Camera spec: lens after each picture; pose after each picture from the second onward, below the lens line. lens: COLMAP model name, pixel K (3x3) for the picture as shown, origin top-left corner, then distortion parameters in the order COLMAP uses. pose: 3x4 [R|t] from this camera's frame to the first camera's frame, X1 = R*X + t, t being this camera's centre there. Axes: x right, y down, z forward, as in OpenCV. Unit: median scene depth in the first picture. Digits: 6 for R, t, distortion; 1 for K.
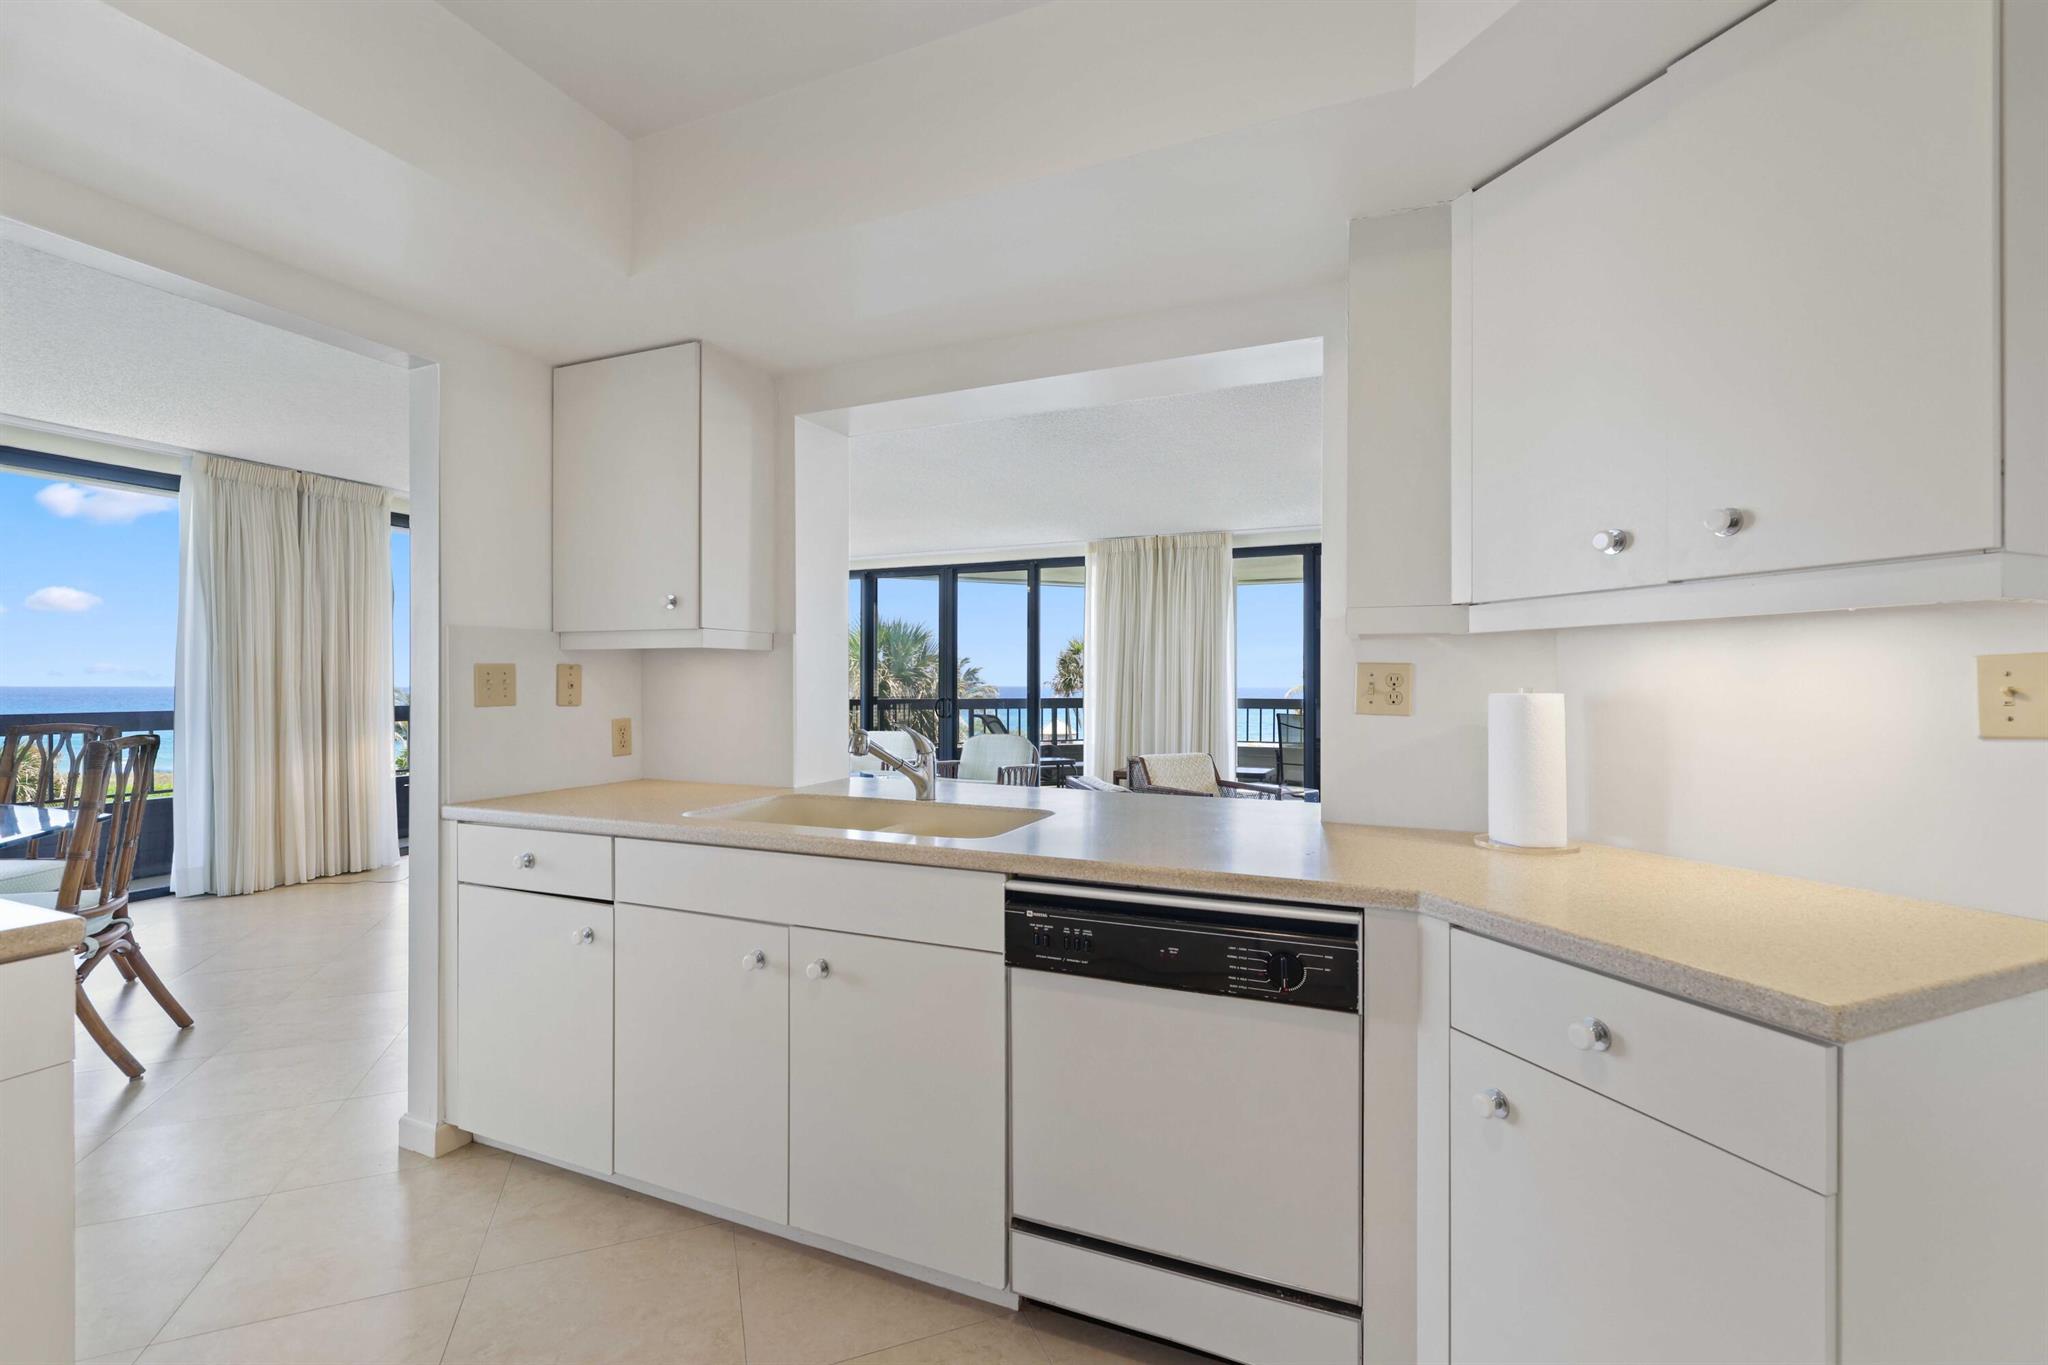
lens RADIAL K [[883.8, 0, 1035.8], [0, 883.8, 686.9], [0, 0, 1]] dist [-0.001895, 0.000361]
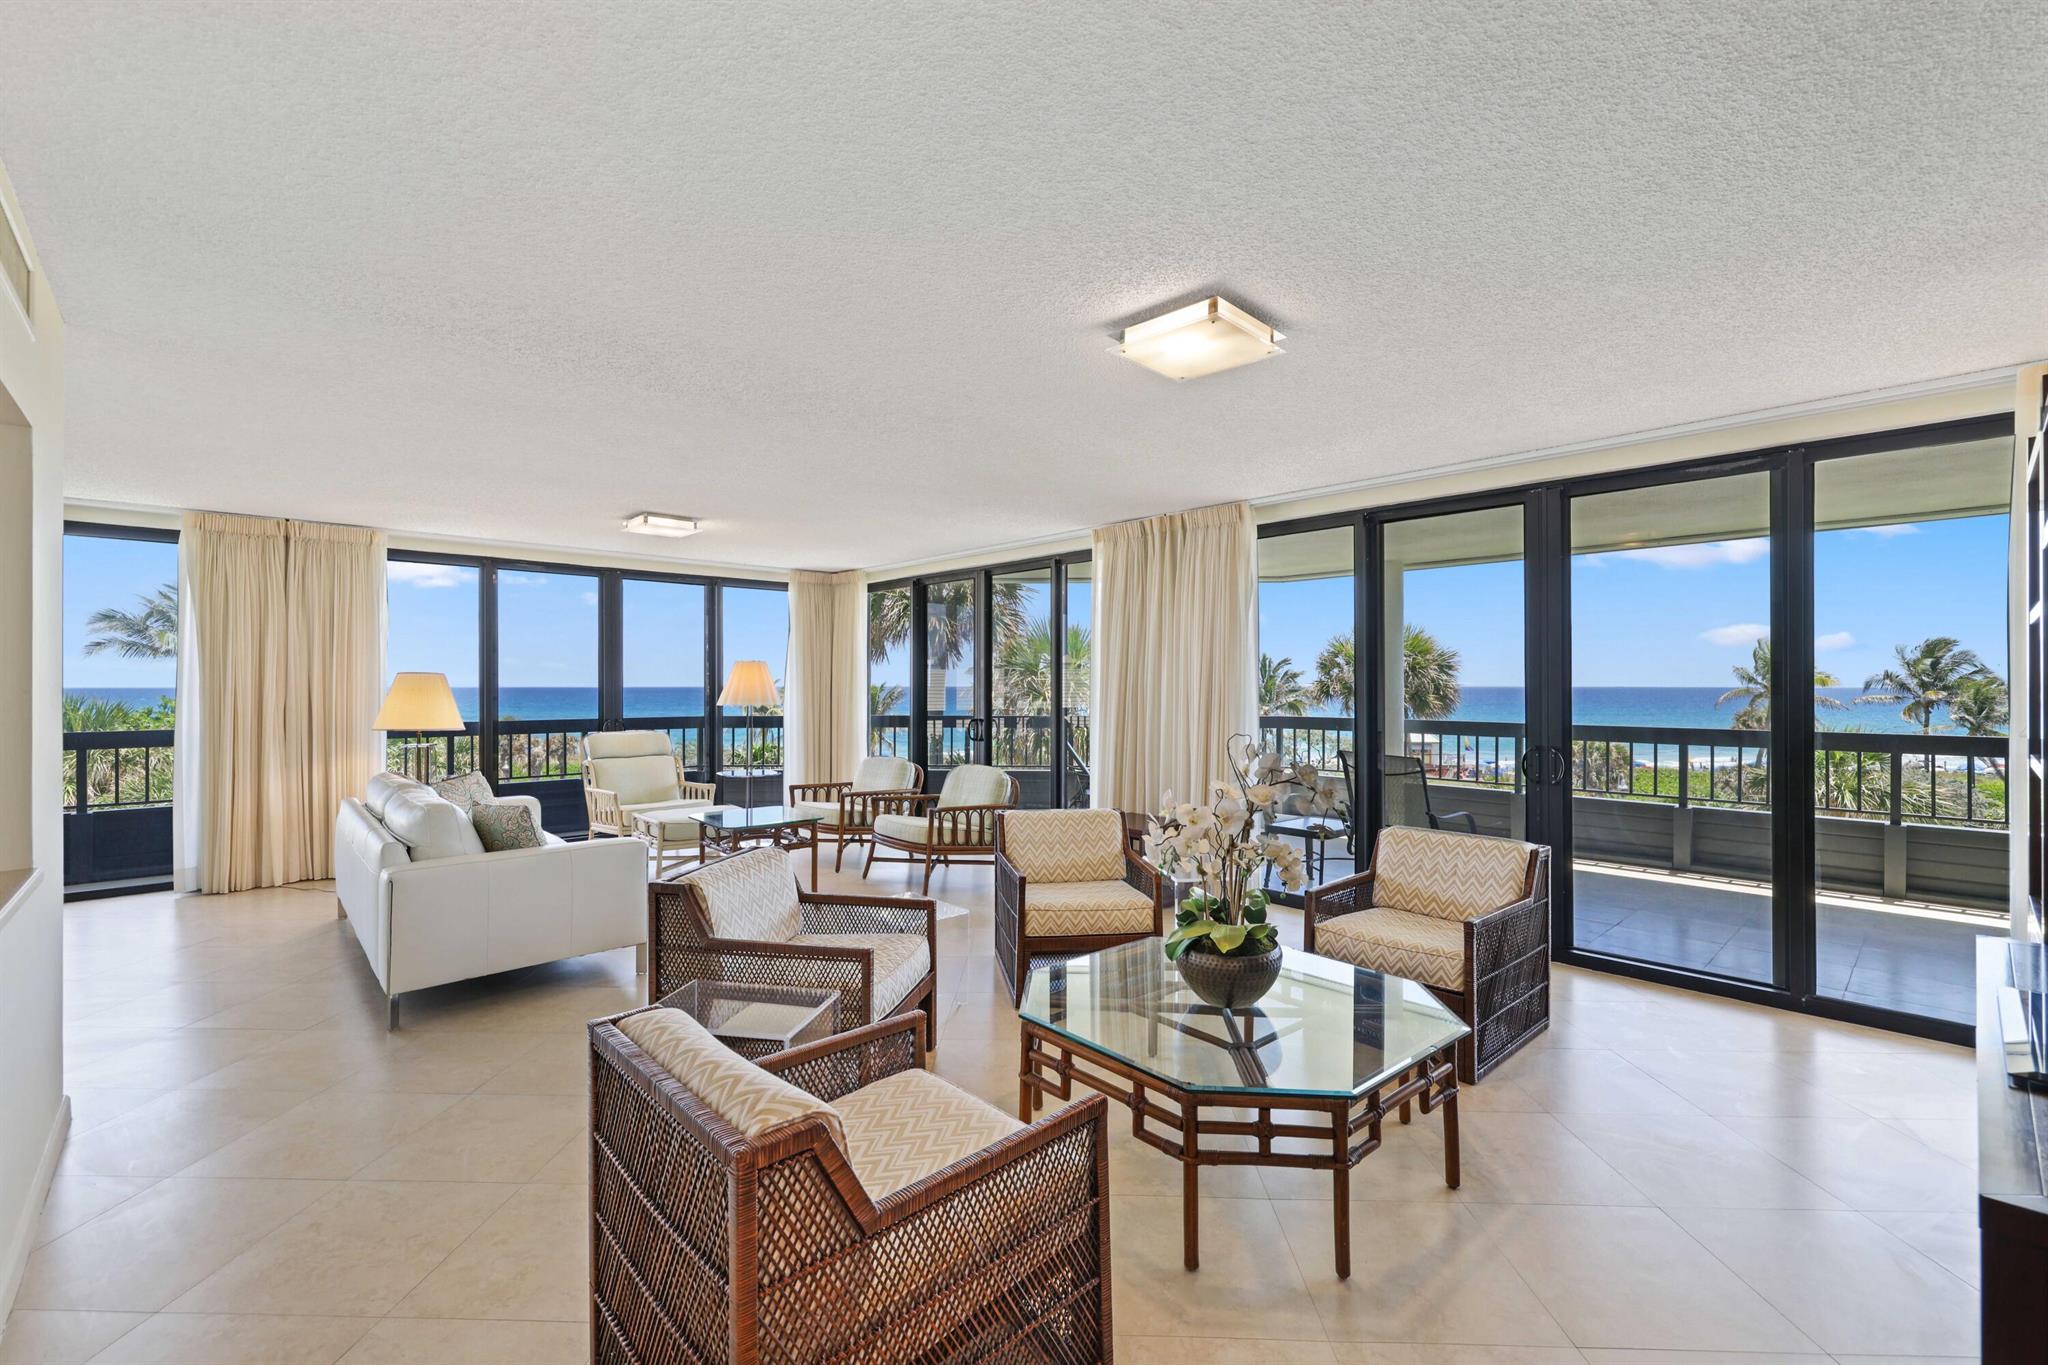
lens RADIAL K [[883.8, 0, 1023.0], [0, 883.8, 681.8], [0, 0, 1]] dist [-0.001895, 0.000361]
pose [[0.915216, -0.003671, -0.402947, 0.344868], [0.000496, 0.999968, -0.007984, -0.019695], [0.402963, 0.007107, 0.915189, 0.252151]]
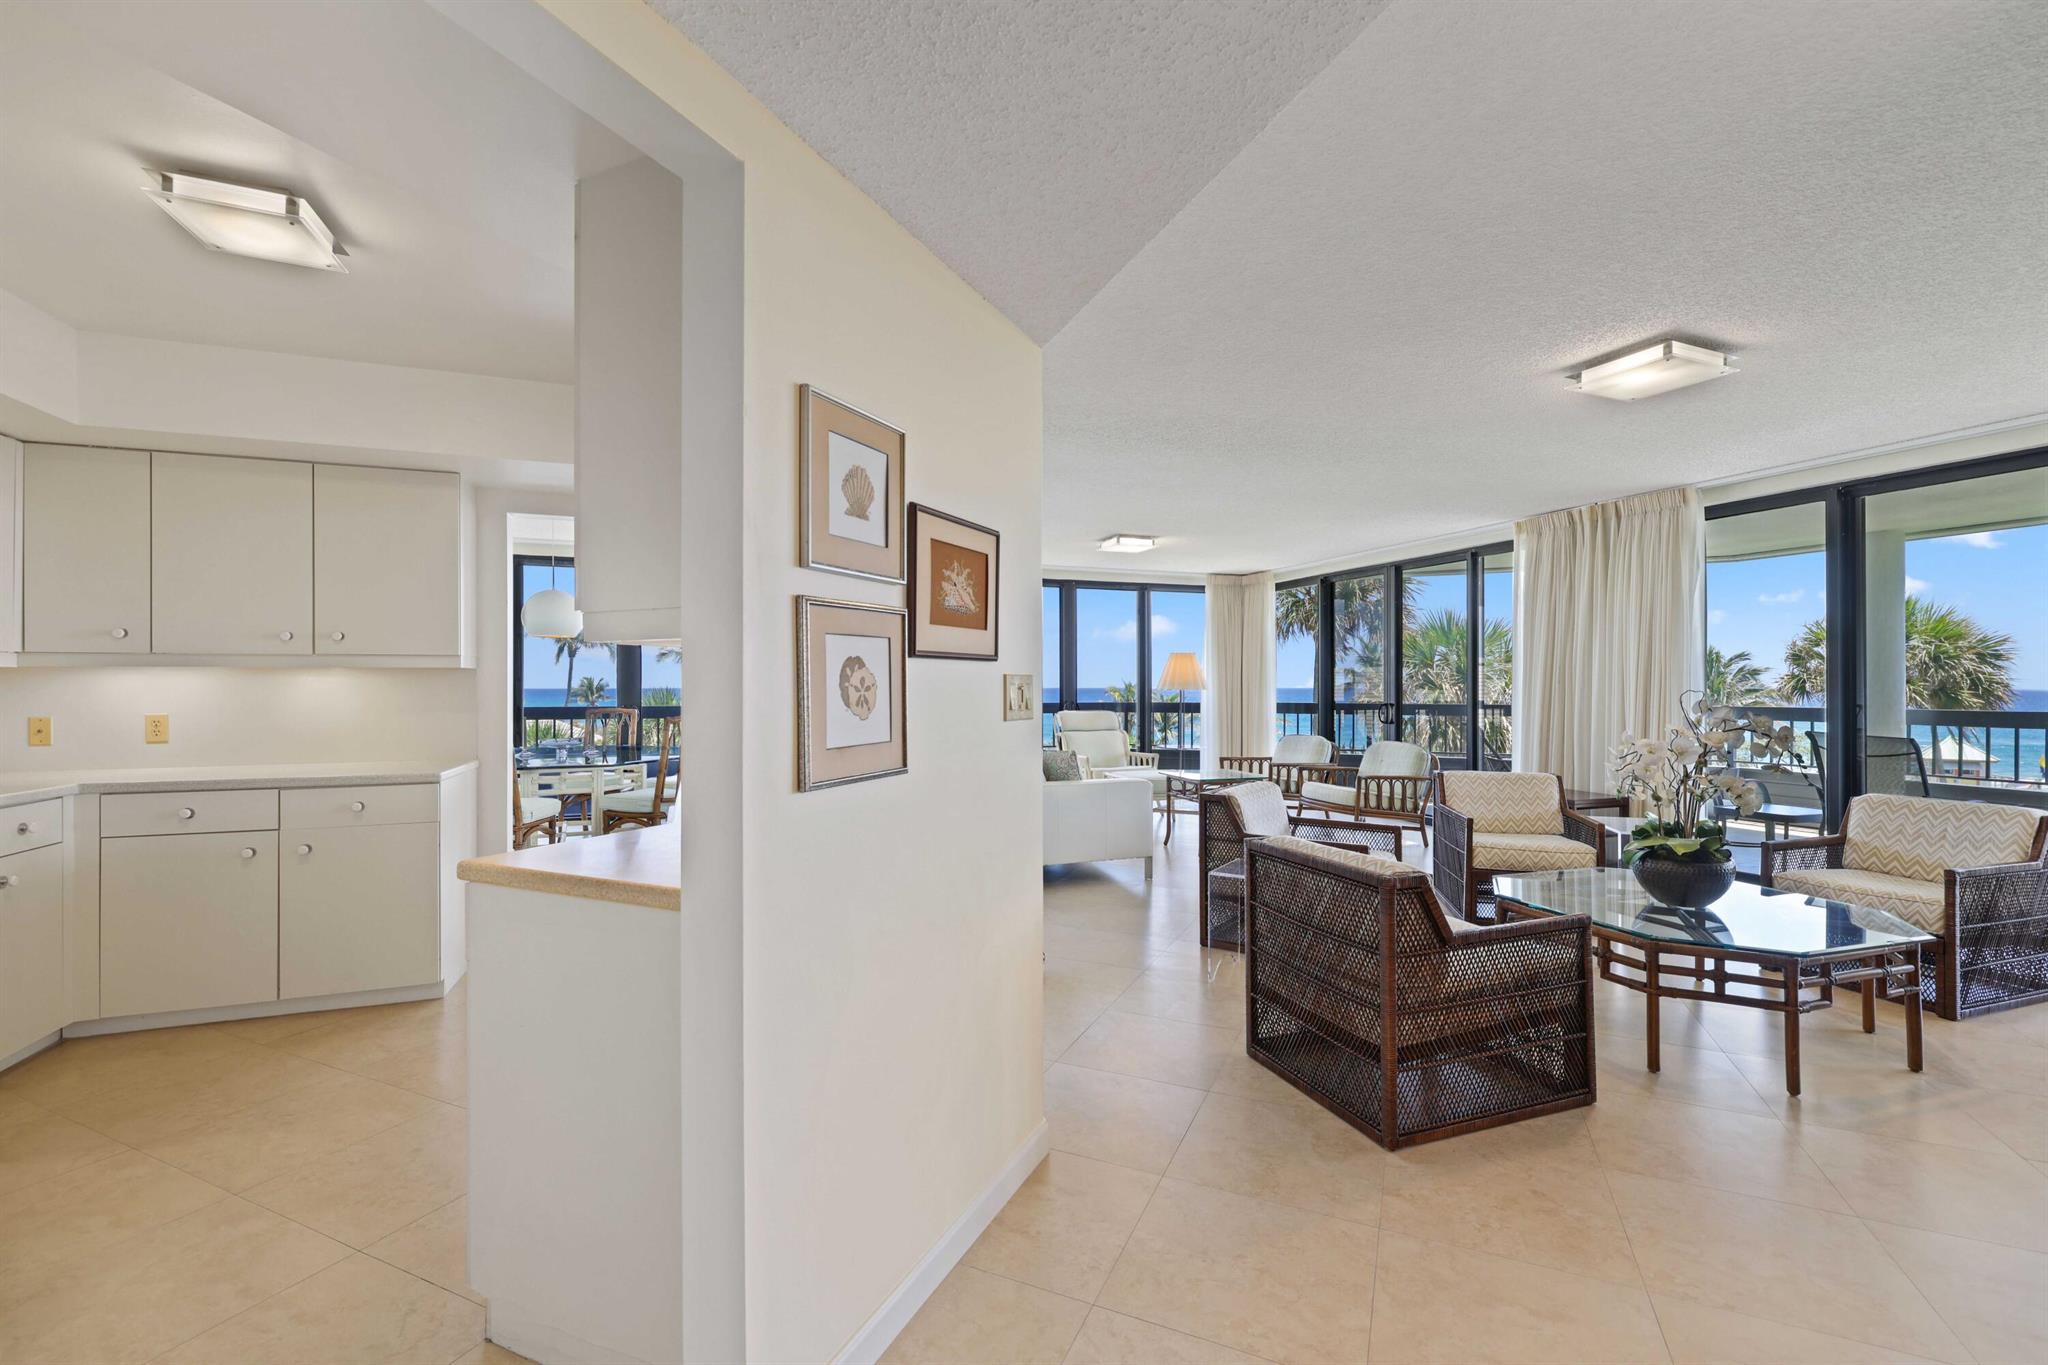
lens RADIAL K [[883.8, 0, 1017.5], [0, 883.8, 685.1], [0, 0, 1]] dist [-0.001895, 0.000361]
pose [[0.687982, -0.004386, -0.725715, 0.368913], [-0.000517, 0.999979, -0.006534, -0.000164], [0.725728, 0.004871, 0.687965, 0.066351]]
